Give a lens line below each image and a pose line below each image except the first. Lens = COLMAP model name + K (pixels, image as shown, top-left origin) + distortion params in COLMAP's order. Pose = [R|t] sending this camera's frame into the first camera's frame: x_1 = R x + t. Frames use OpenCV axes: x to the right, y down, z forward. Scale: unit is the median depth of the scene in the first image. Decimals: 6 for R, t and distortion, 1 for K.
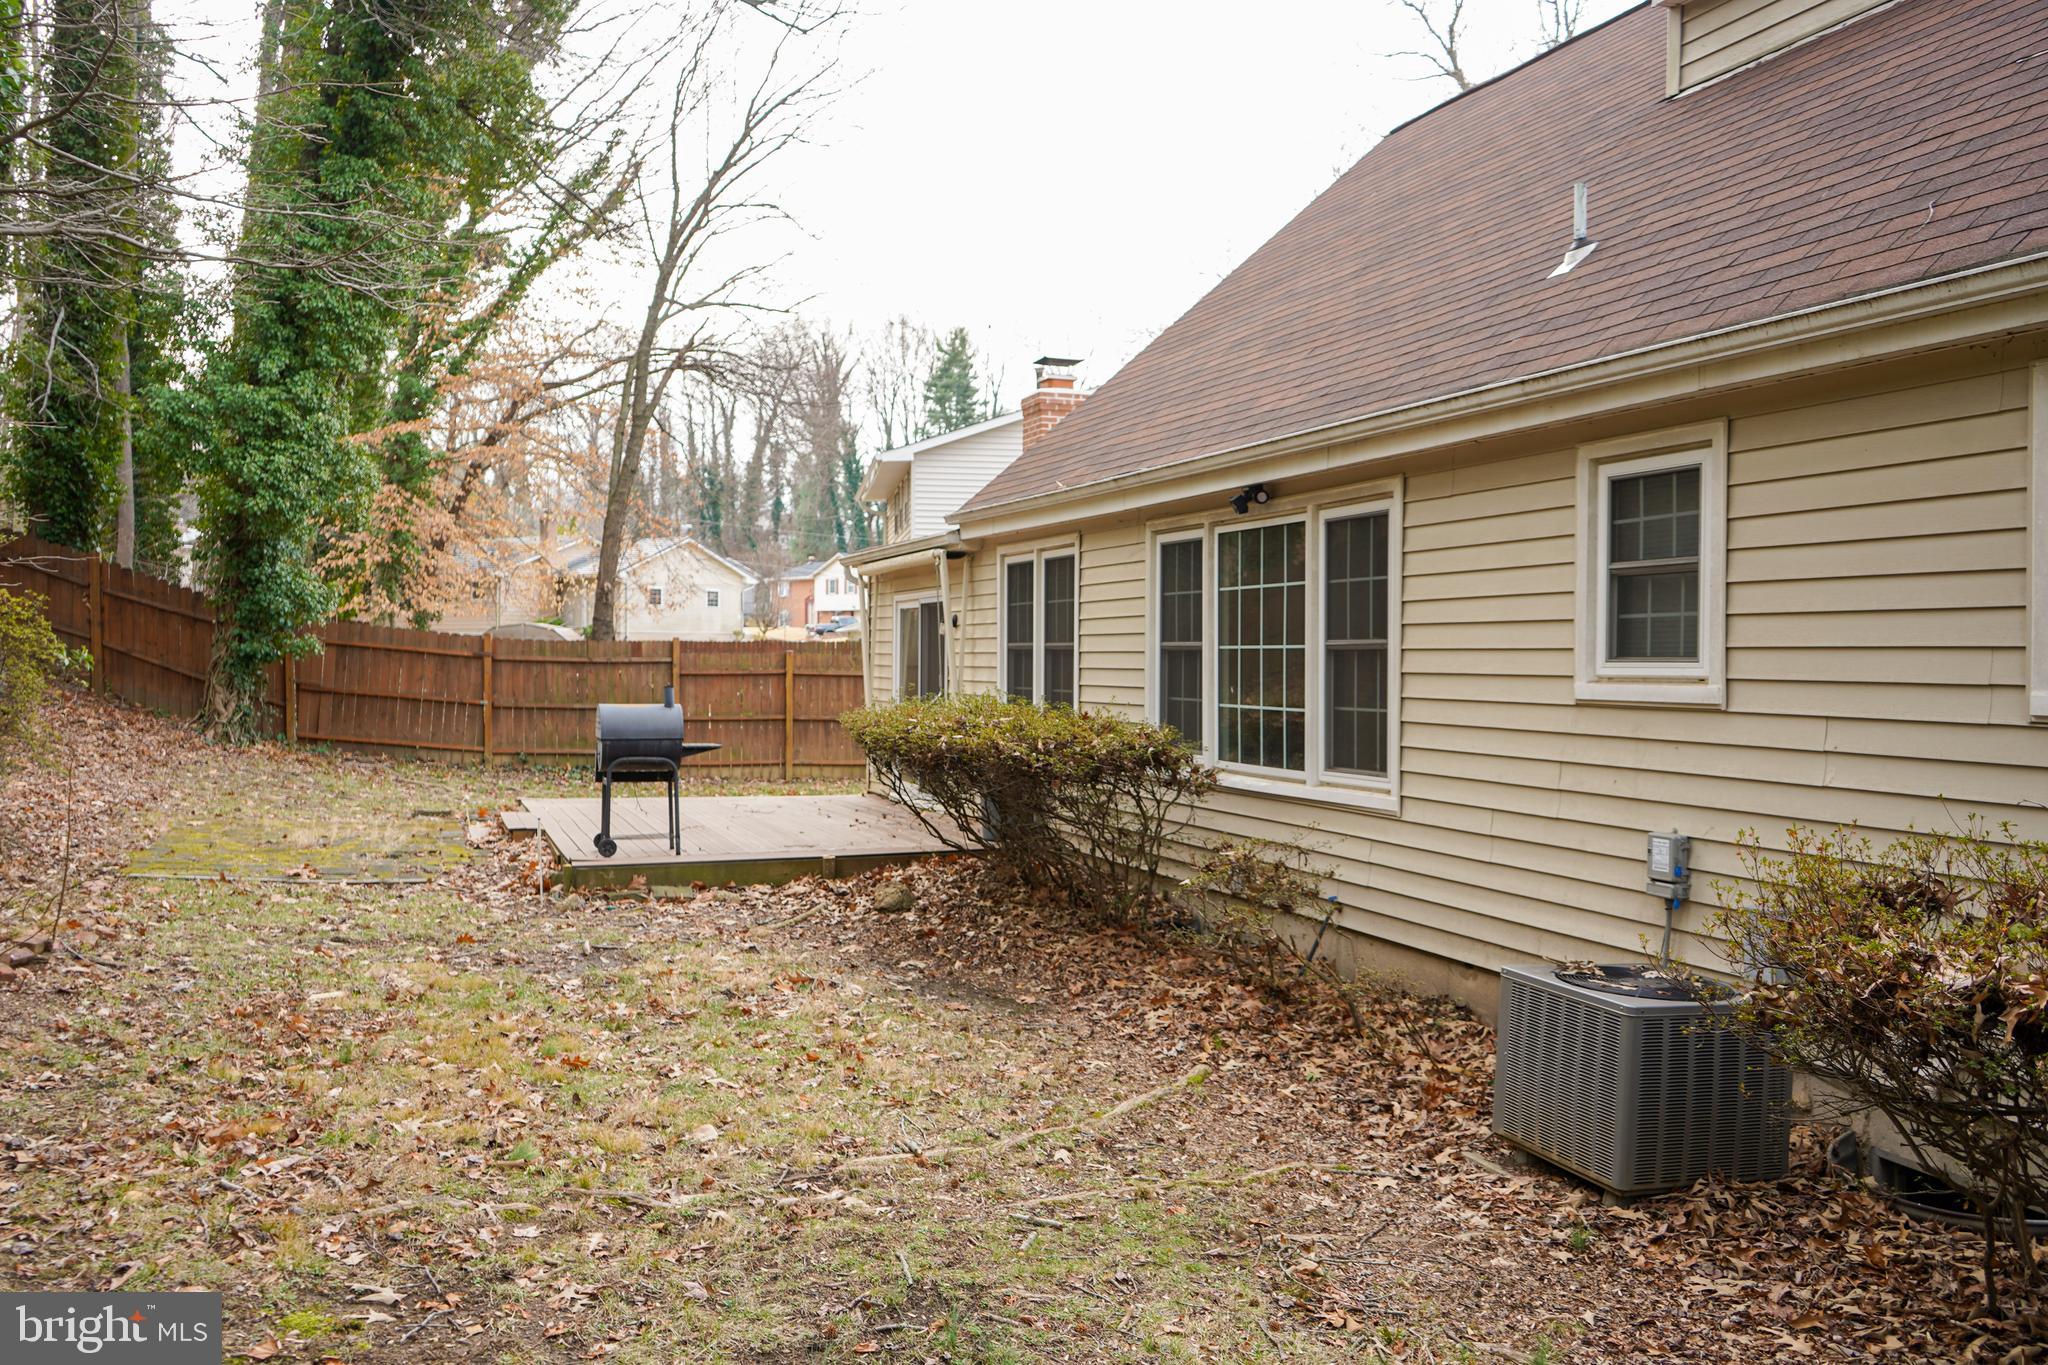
lens RADIAL K [[1647.4, 0, 1024.6], [0, 1647.4, 685.1], [0, 0, 1]] dist [-0.006553, -0.005828]
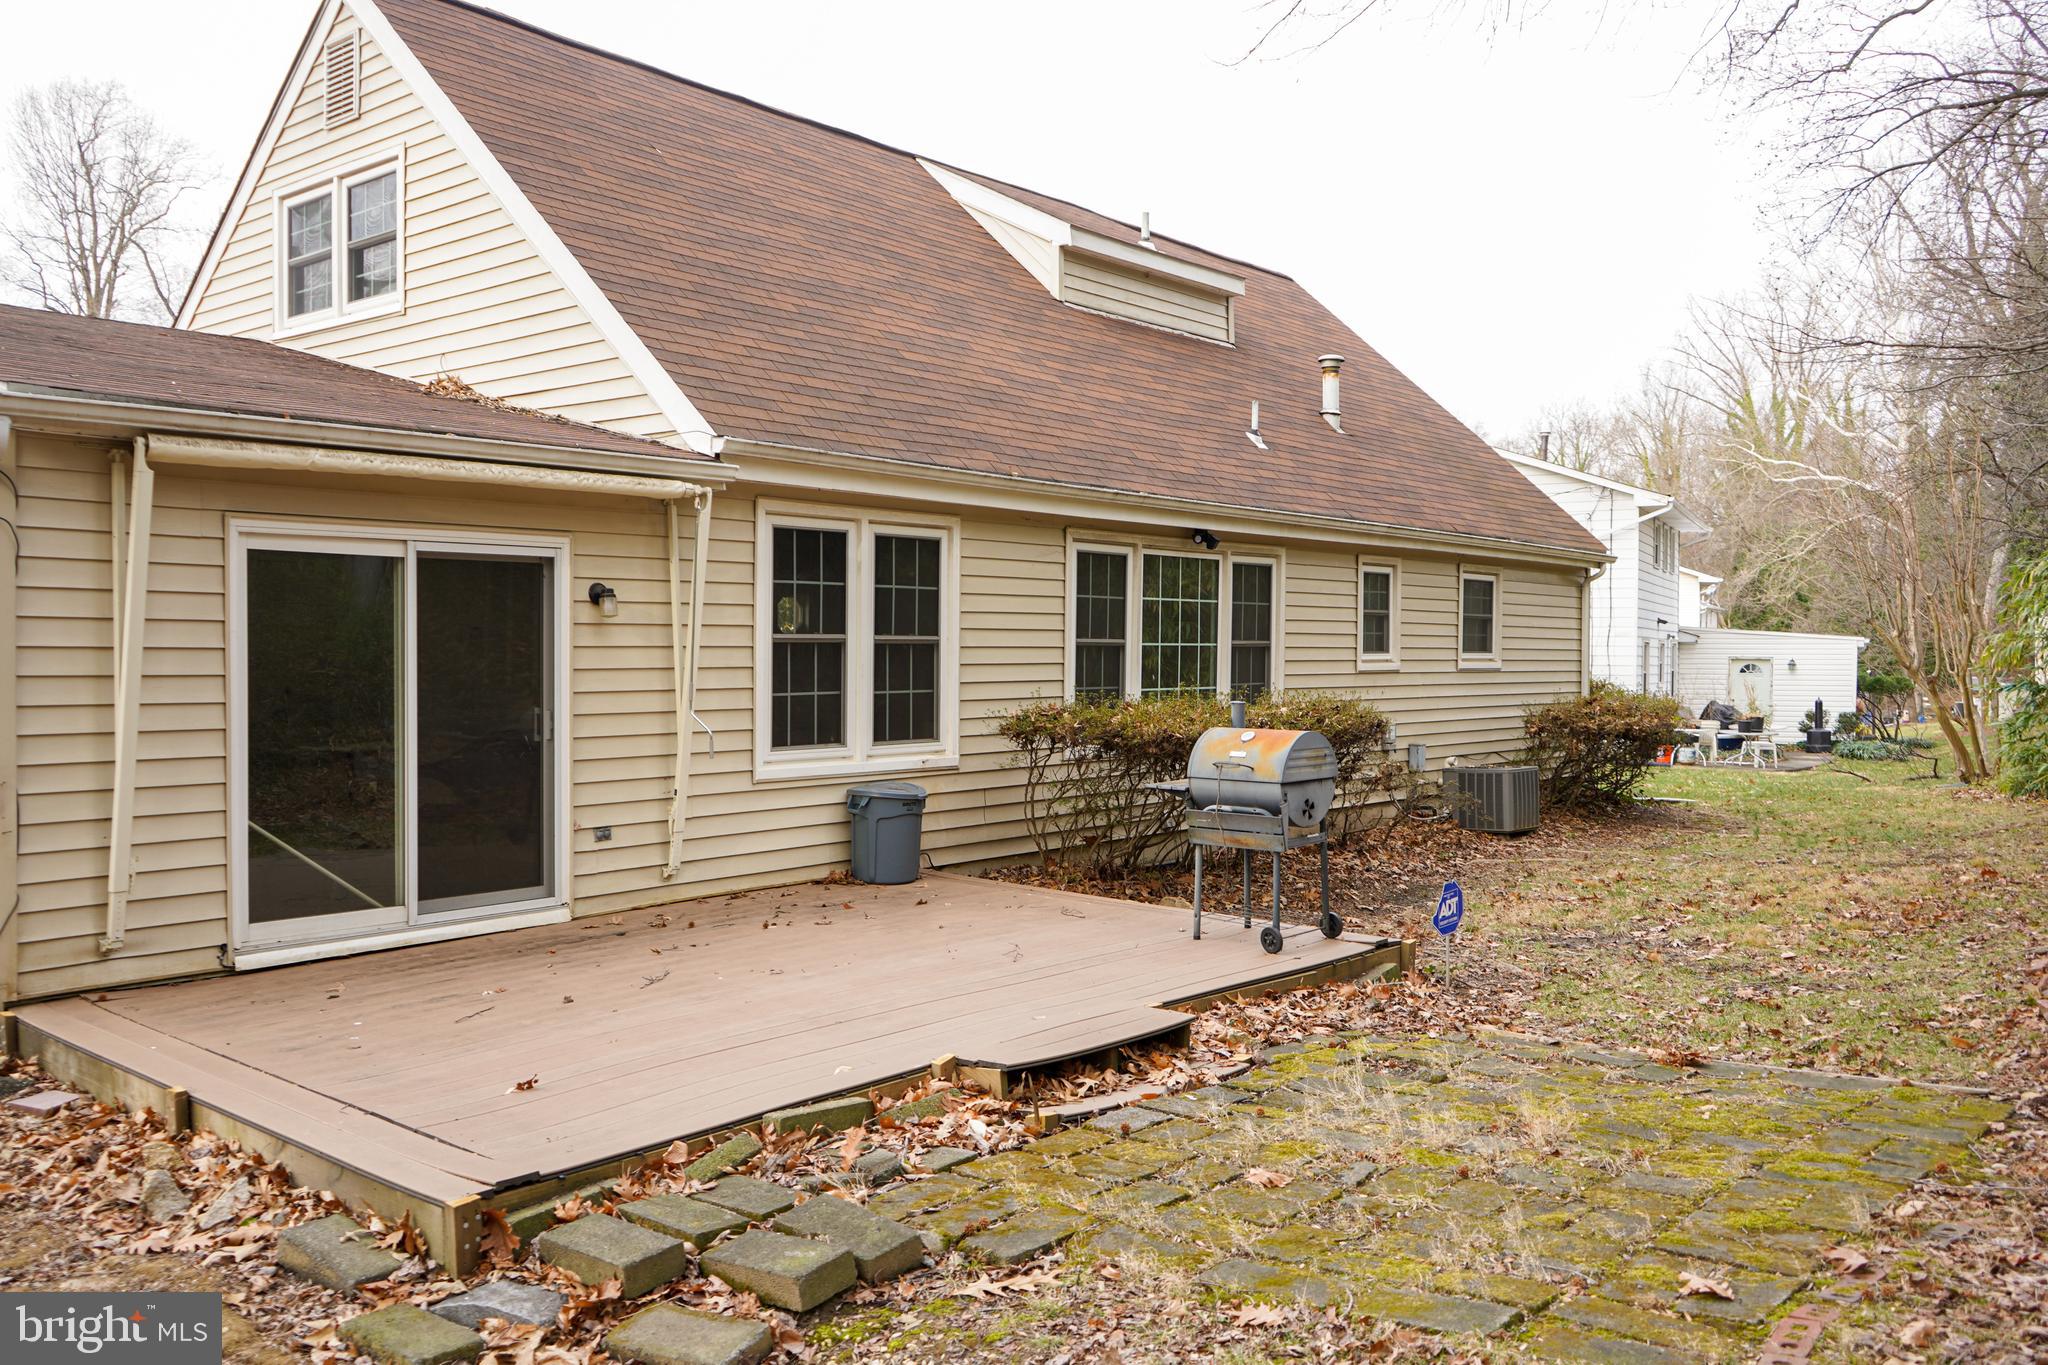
lens RADIAL K [[1647.4, 0, 1031.6], [0, 1647.4, 676.0], [0, 0, 1]] dist [-0.006553, -0.005828]
pose [[-0.474818, -0.022573, 0.879794, -1.096330], [0.010364, 0.999458, 0.031237, -0.044493], [-0.880023, 0.023950, -0.474327, 1.913096]]
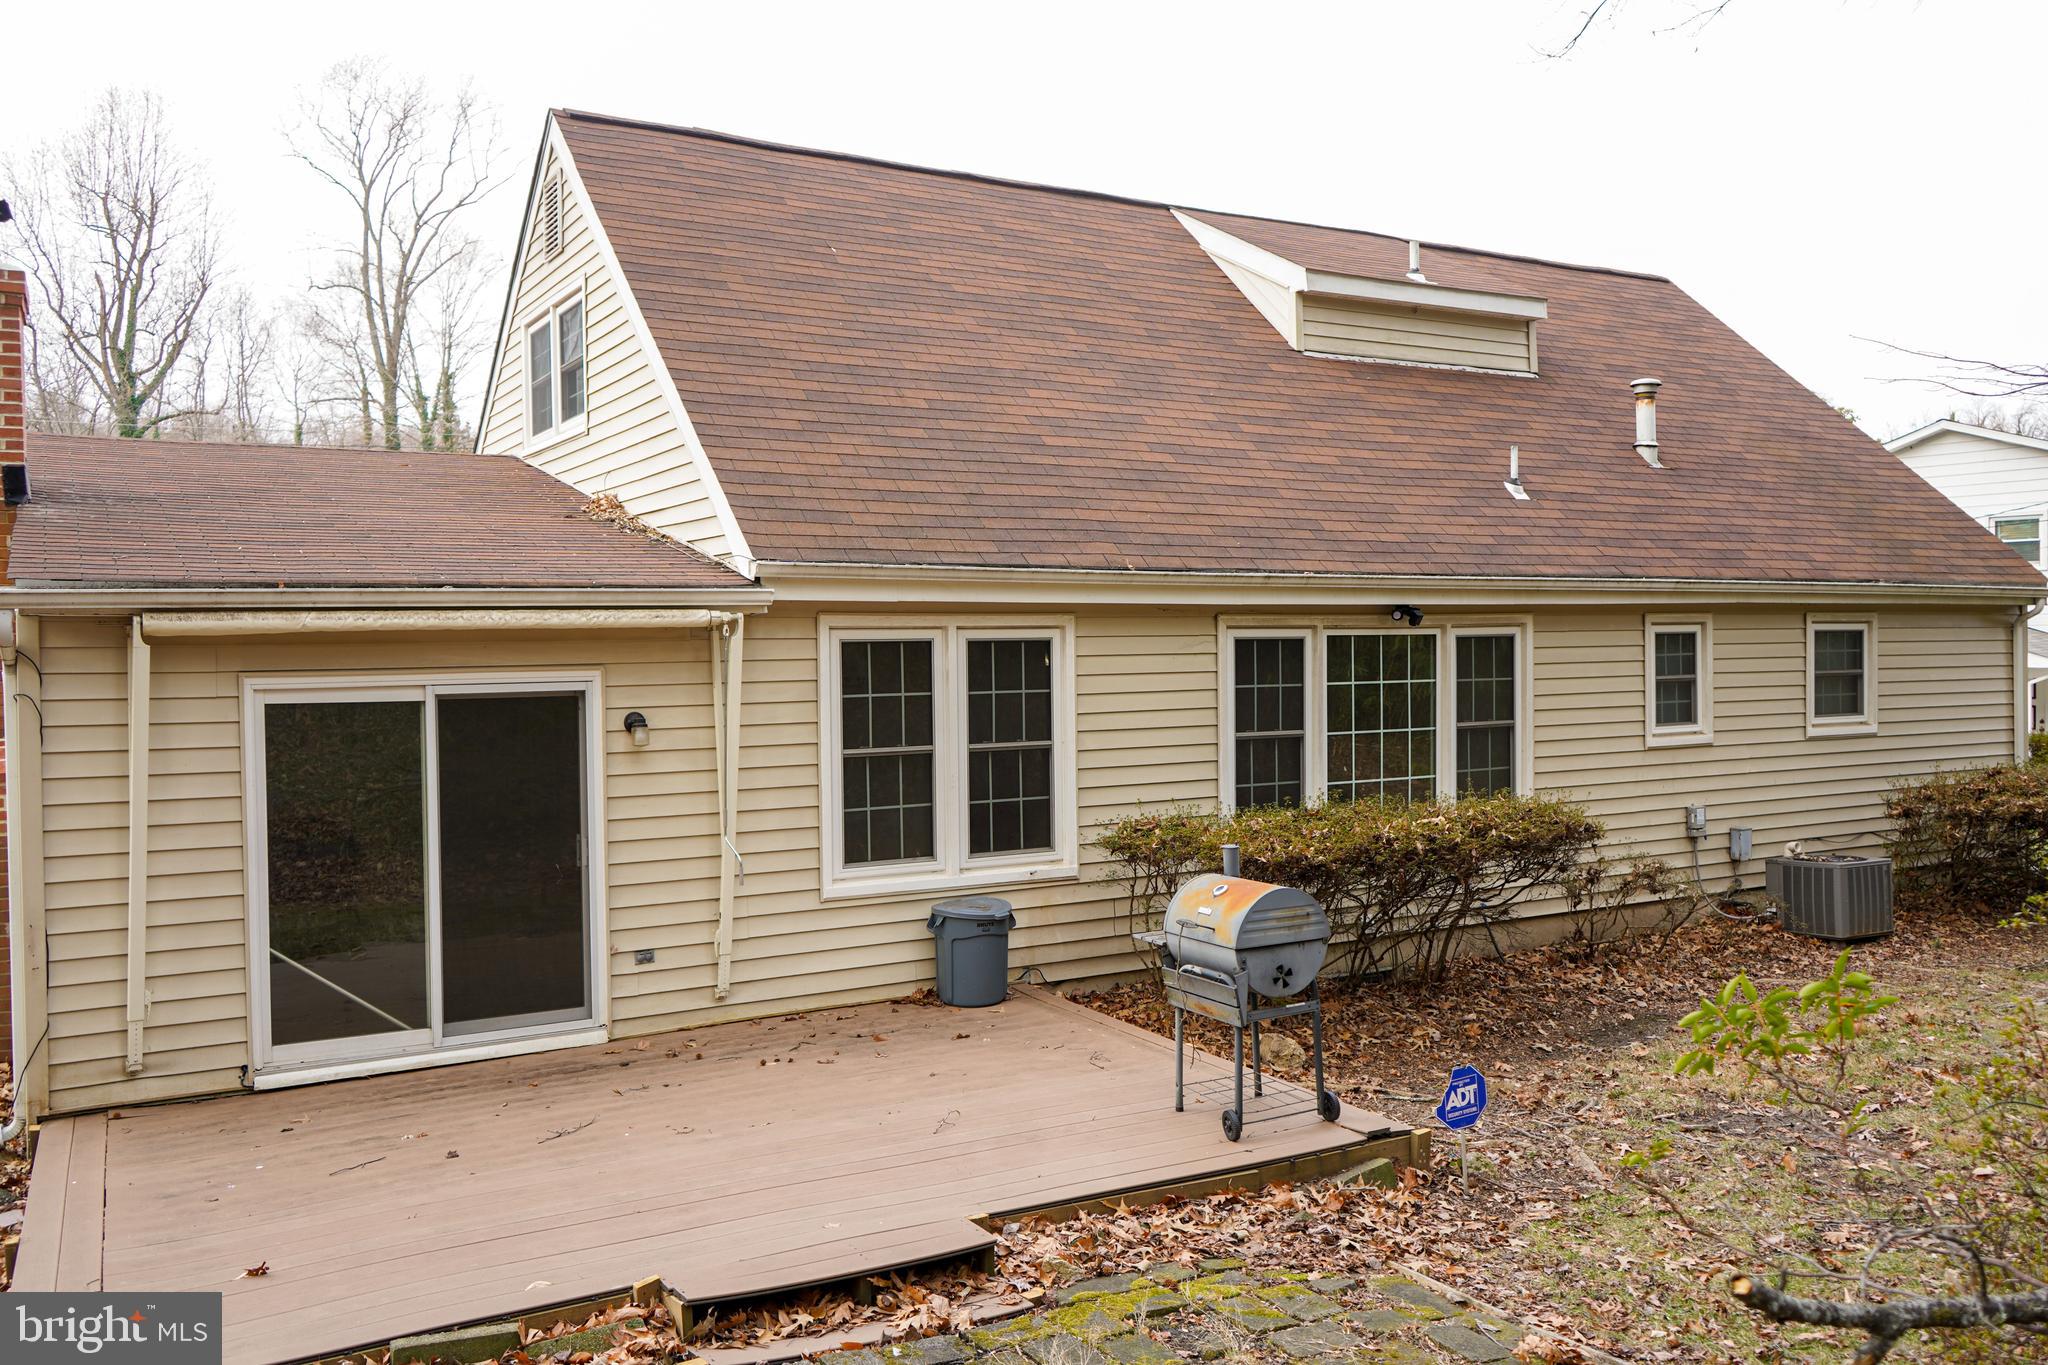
lens RADIAL K [[1647.4, 0, 1022.6], [0, 1647.4, 678.3], [0, 0, 1]] dist [-0.006553, -0.005828]
pose [[-0.150693, -0.018155, 0.988414, -1.138857], [0.033398, 0.999167, 0.023444, -0.110175], [-0.988016, 0.036543, -0.149961, 1.578886]]
